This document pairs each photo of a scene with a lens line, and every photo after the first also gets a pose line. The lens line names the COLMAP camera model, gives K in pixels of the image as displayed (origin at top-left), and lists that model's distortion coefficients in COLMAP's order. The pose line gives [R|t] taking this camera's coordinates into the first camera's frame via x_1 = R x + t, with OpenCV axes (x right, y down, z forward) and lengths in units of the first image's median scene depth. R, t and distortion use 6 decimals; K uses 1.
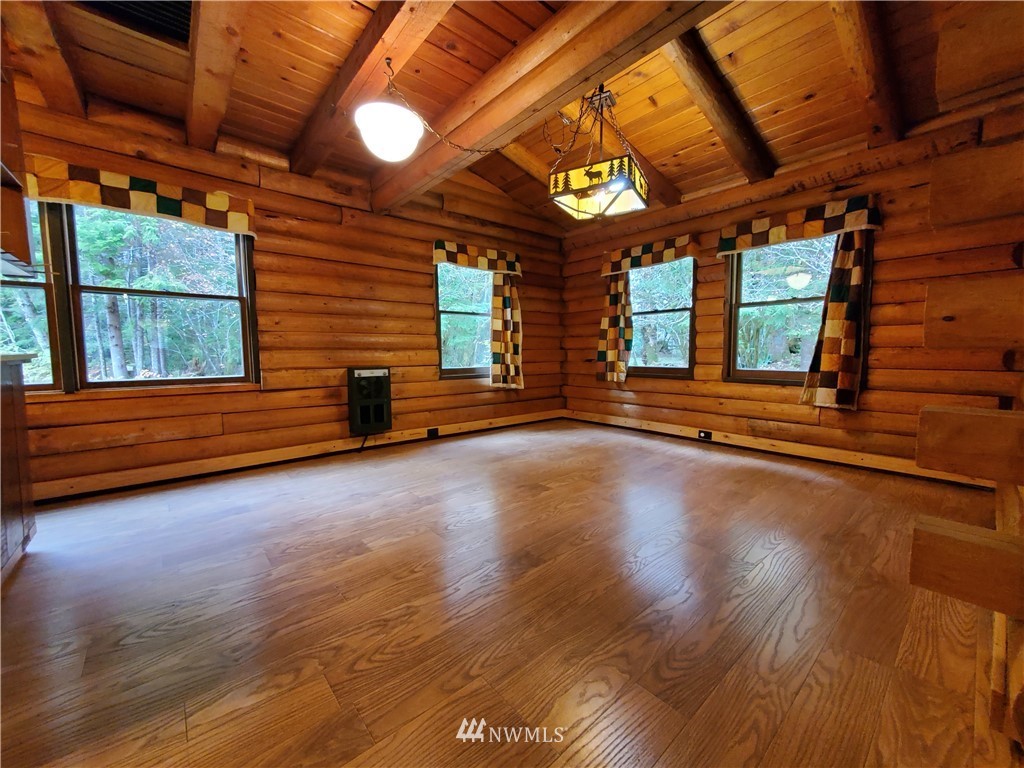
lens RADIAL K [[404.8, 0, 509.5], [0, 404.8, 379.4], [0, 0, 1]] dist [-0.000353, 0.000026]
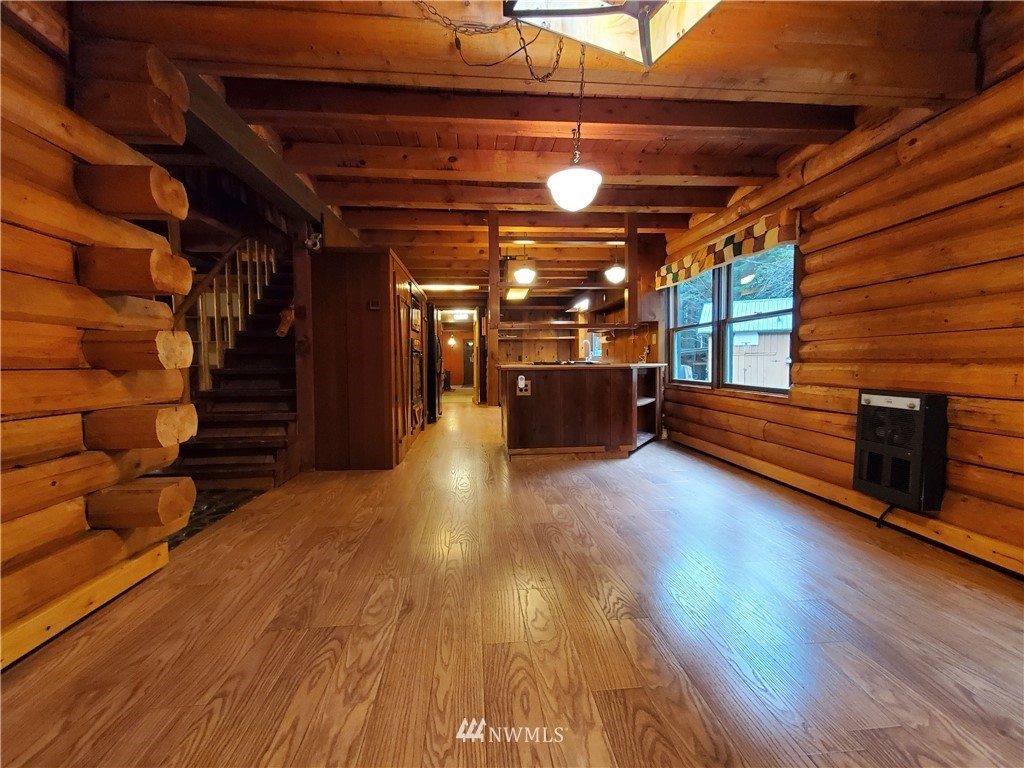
lens RADIAL K [[404.8, 0, 509.5], [0, 404.8, 379.4], [0, 0, 1]] dist [-0.000353, 0.000026]
pose [[-0.579387, 0.042290, -0.813954, 0.566430], [-0.051035, 0.994811, 0.088014, -0.087623], [0.813453, 0.092534, -0.574223, 1.073319]]
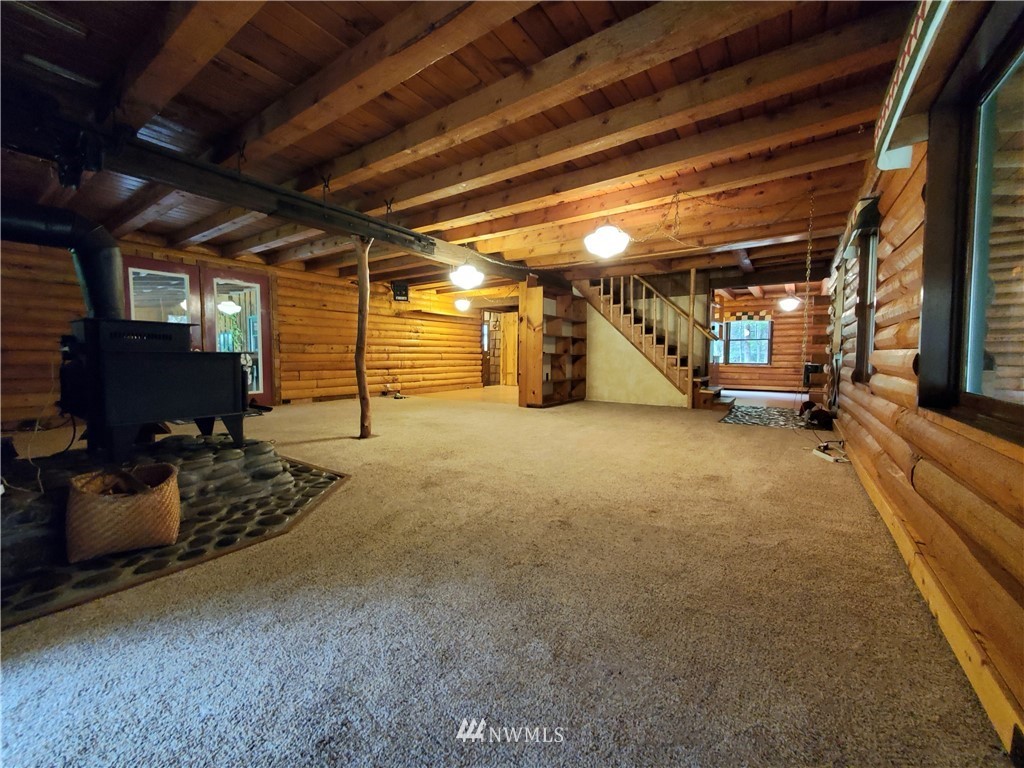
lens RADIAL K [[404.8, 0, 509.5], [0, 404.8, 379.4], [0, 0, 1]] dist [-0.000353, 0.000026]
pose [[0.260219, 0.059271, -0.963729, 2.086660], [-0.072494, 0.996496, 0.041711, 0.147479], [0.962824, 0.059011, 0.263604, -1.976826]]
